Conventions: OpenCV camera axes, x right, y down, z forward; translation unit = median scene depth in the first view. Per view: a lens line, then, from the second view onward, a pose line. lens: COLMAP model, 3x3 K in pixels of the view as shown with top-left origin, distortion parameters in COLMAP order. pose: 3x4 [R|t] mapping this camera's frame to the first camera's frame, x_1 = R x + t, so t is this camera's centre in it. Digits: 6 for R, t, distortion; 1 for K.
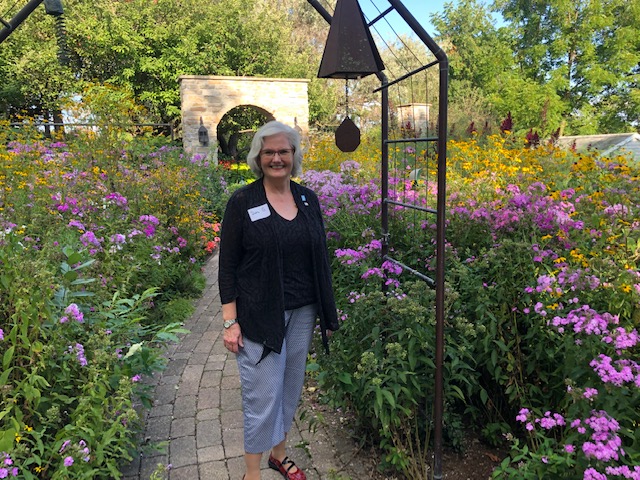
lens RADIAL K [[520.6, 0, 320.0], [0, 520.6, 240.0], [0, 0, 1]] dist [0.078242, -0.108051]
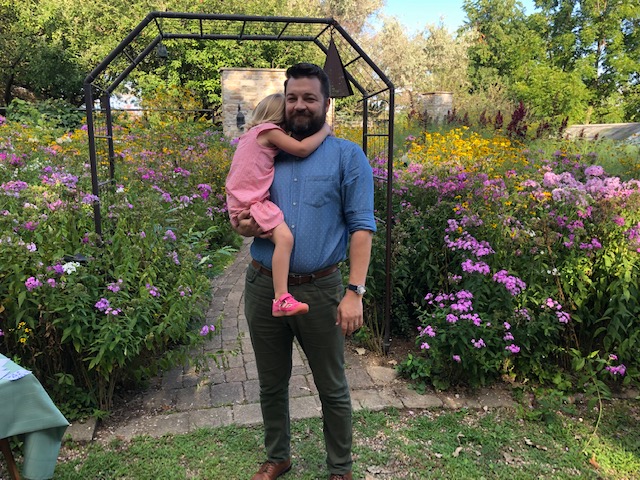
lens RADIAL K [[520.6, 0, 320.0], [0, 520.6, 240.0], [0, 0, 1]] dist [0.078242, -0.108051]
pose [[0.997910, 0.025993, -0.059153, 0.018900], [-0.024170, 0.999217, 0.031328, 0.015064], [0.059921, -0.029833, 0.997757, -0.109329]]
